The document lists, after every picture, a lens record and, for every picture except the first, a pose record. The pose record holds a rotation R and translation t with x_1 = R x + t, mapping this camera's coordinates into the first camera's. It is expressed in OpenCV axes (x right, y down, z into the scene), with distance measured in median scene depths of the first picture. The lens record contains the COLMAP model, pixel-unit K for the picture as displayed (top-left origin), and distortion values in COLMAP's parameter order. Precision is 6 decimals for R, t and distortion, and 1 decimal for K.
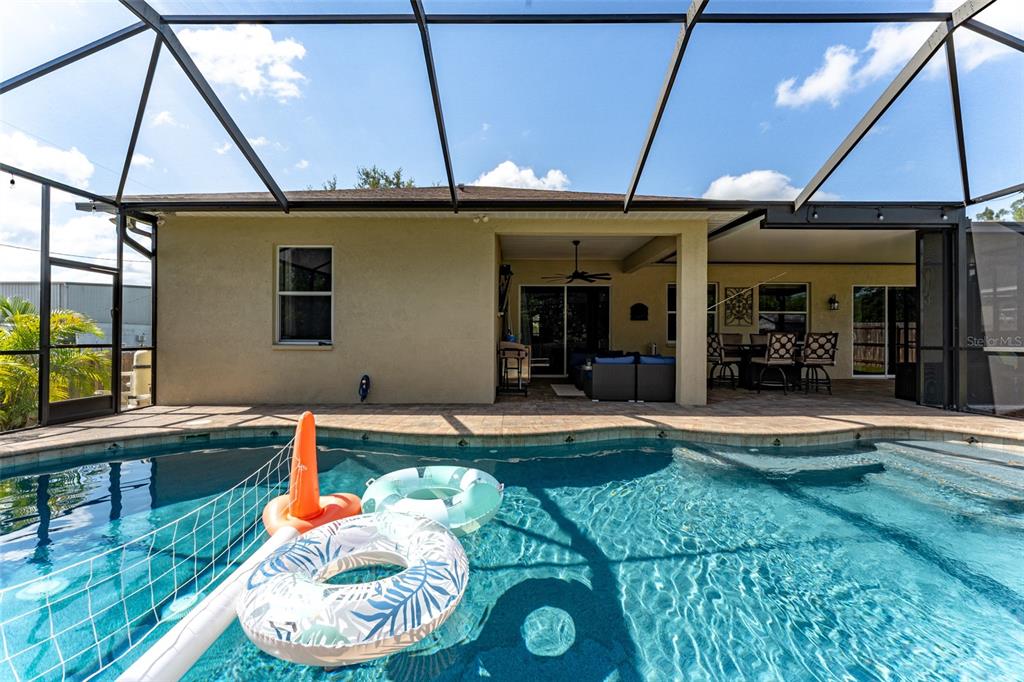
lens RADIAL K [[415.5, 0, 510.8], [0, 415.5, 361.0], [0, 0, 1]] dist [0.000397, 0.000035]
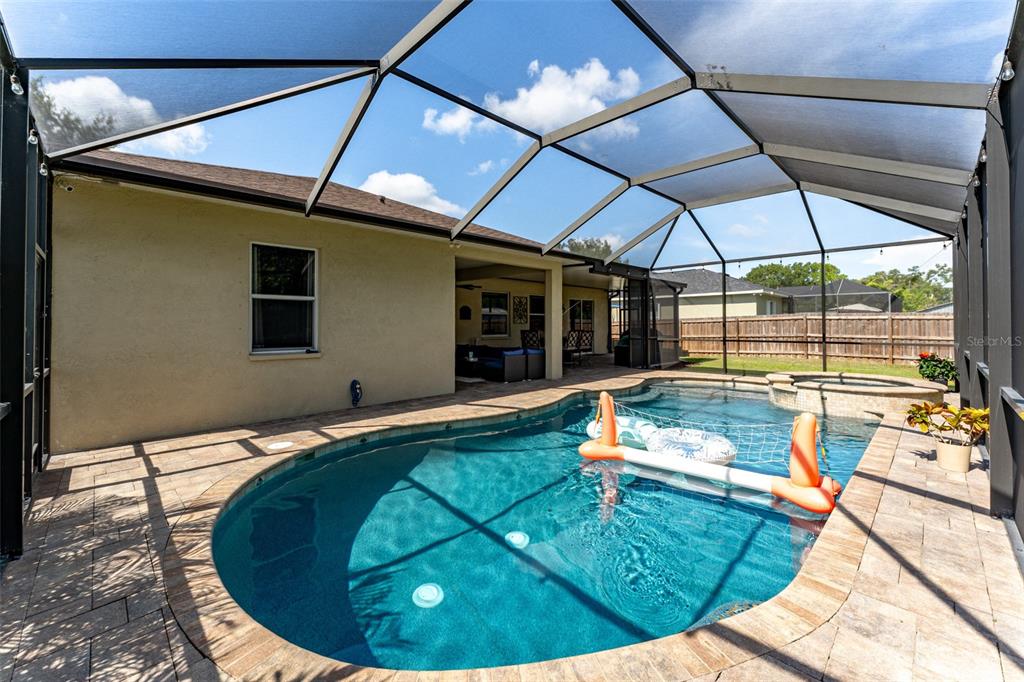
lens RADIAL K [[417.1, 0, 515.3], [0, 417.1, 353.4], [0, 0, 1]] dist [-0.002696, -0.000062]
pose [[0.707967, -0.052448, 0.704296, -0.787001], [0.045548, 0.998553, 0.028576, -0.042384], [-0.704776, 0.011848, 0.709331, -0.006571]]
